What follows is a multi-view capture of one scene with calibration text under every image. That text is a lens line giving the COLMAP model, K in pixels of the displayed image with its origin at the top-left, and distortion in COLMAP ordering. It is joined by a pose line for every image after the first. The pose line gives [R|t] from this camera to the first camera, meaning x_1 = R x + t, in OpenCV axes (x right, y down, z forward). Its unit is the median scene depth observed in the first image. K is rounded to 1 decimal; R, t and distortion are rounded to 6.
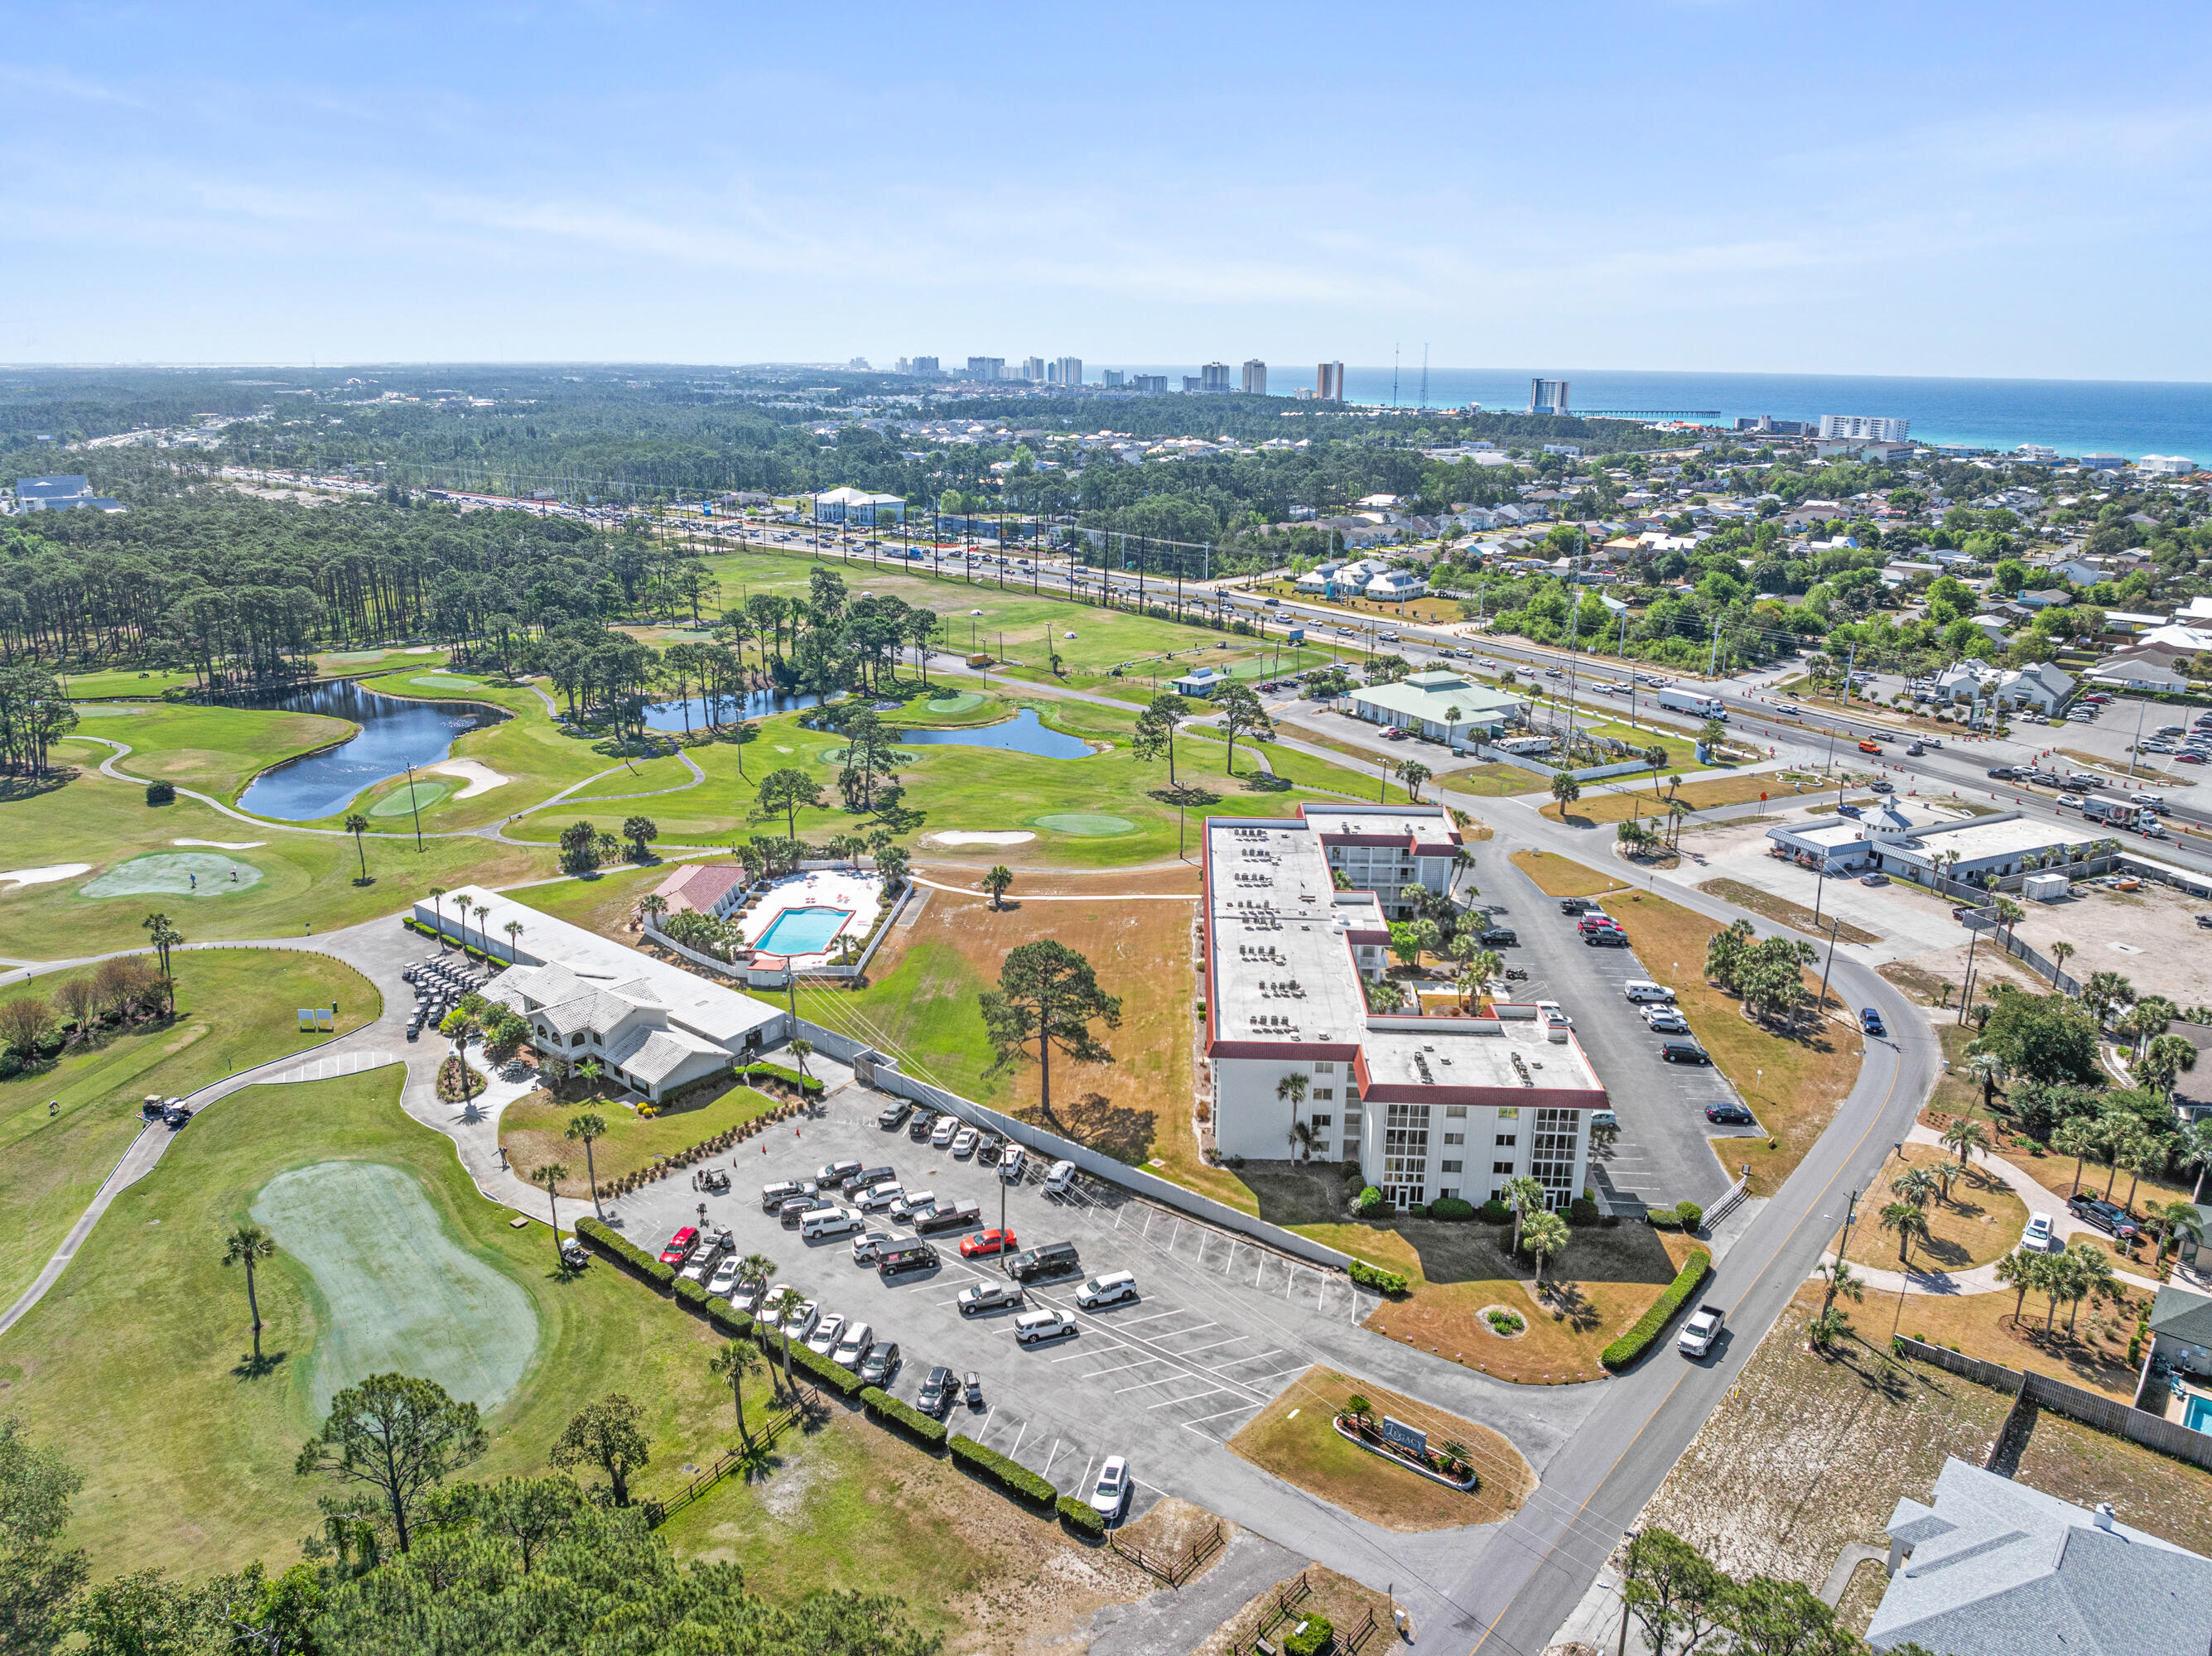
lens RADIAL K [[1550.1, 0, 1106.0], [0, 1550.1, 828.0], [0, 0, 1]] dist [-0.035953, -0.005998]
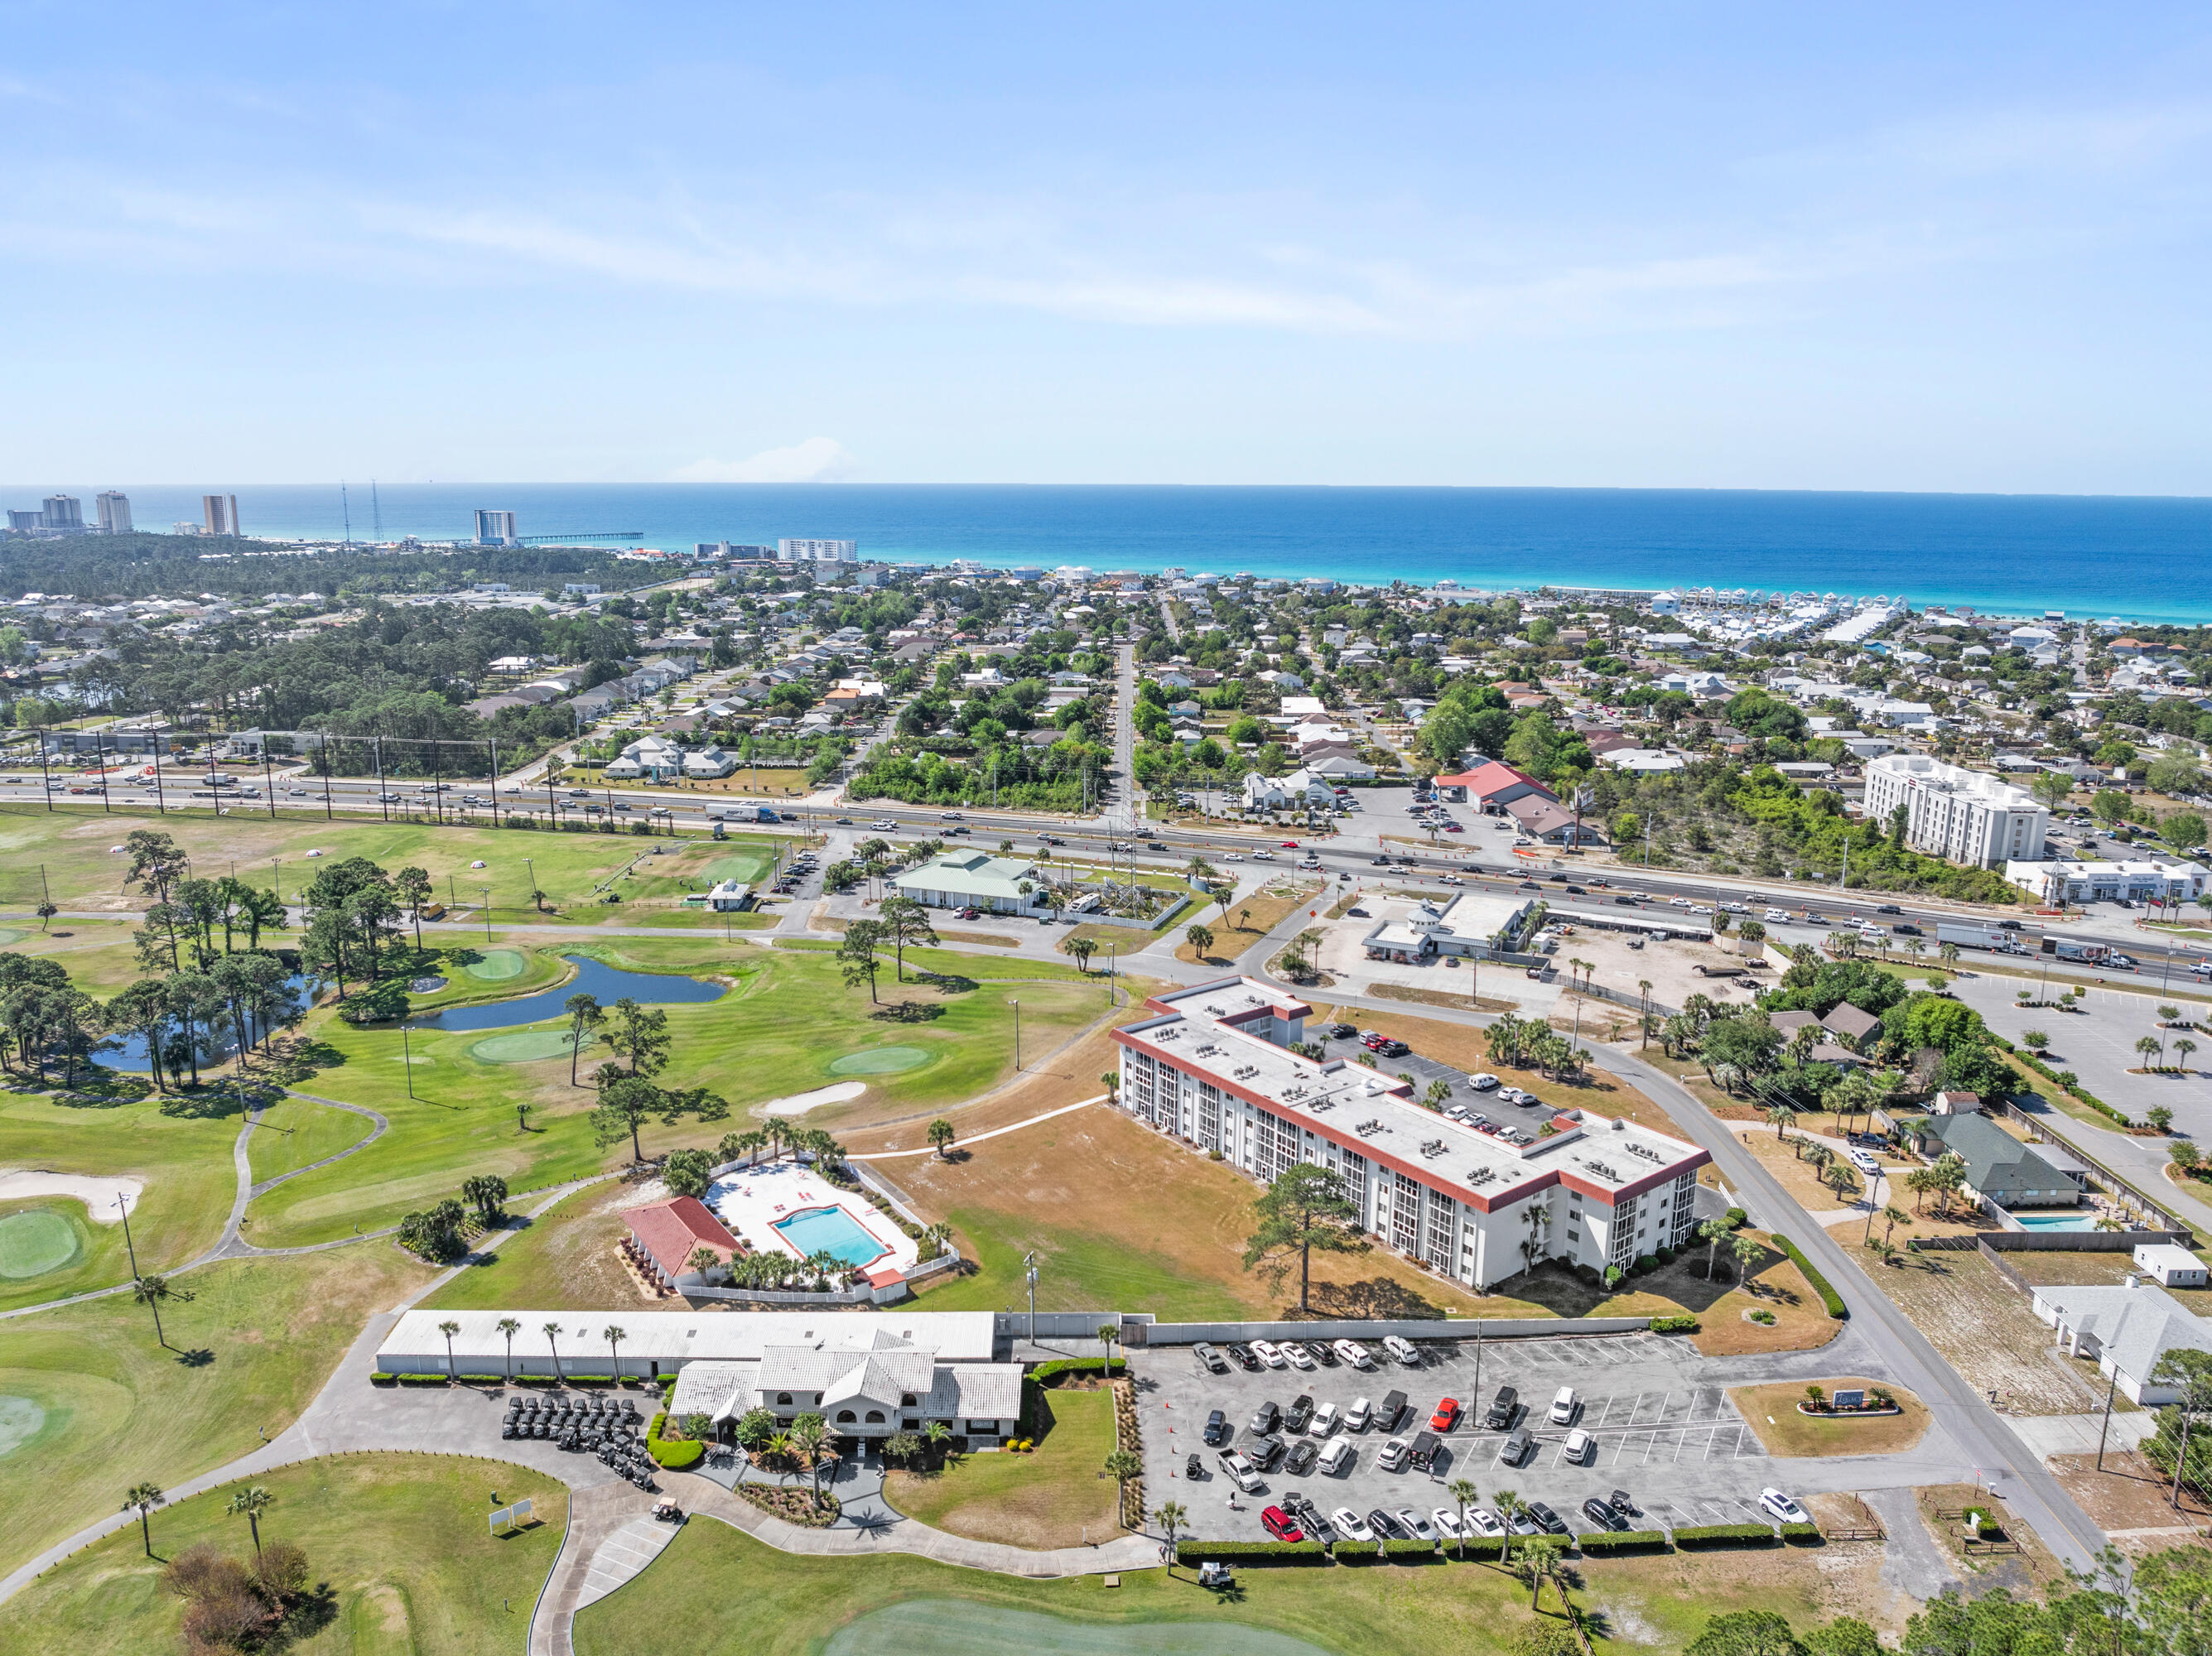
lens RADIAL K [[1550.1, 0, 1106.0], [0, 1550.1, 828.0], [0, 0, 1]] dist [-0.035953, -0.005998]
pose [[0.760864, -0.145632, 0.632359, -0.491765], [0.187623, 0.982241, 0.000459, -0.118520], [-0.621196, 0.118296, 0.774676, 0.086478]]
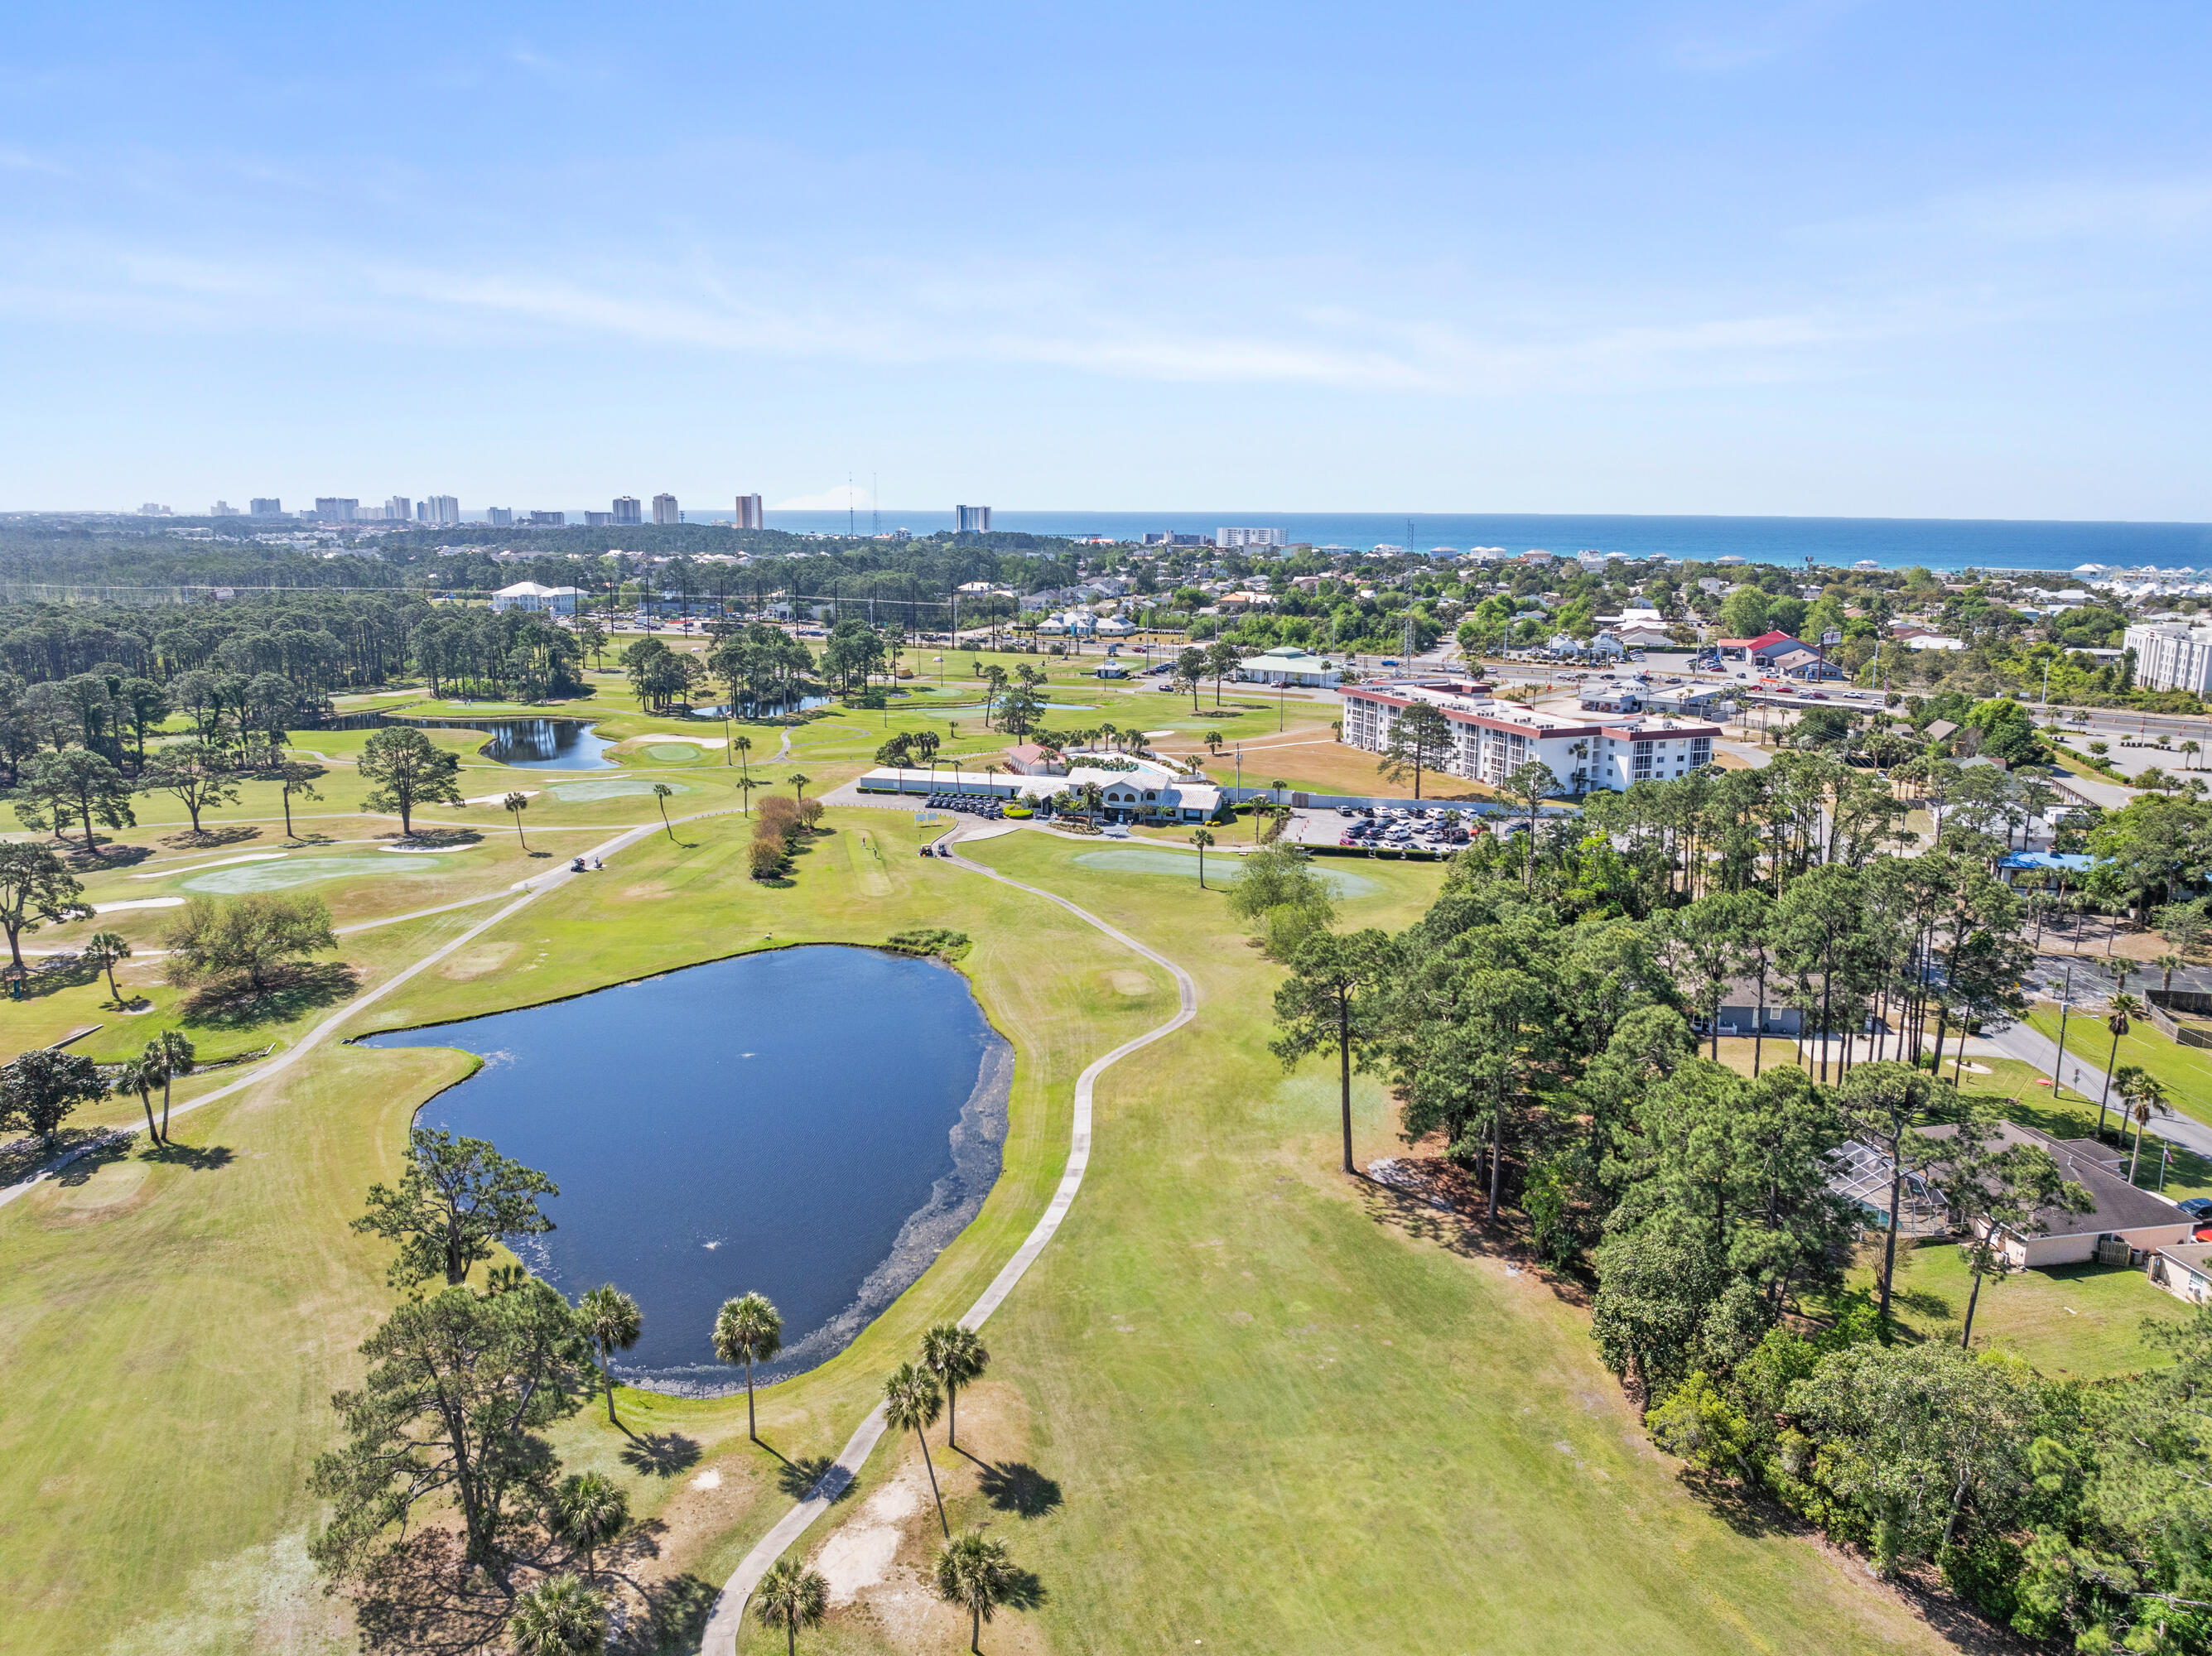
lens RADIAL K [[1550.1, 0, 1106.0], [0, 1550.1, 828.0], [0, 0, 1]] dist [-0.035953, -0.005998]
pose [[0.914006, -0.085467, 0.396596, -0.635910], [0.119916, 0.990793, -0.062845, 0.165547], [-0.387574, 0.104999, 0.915839, -0.293397]]
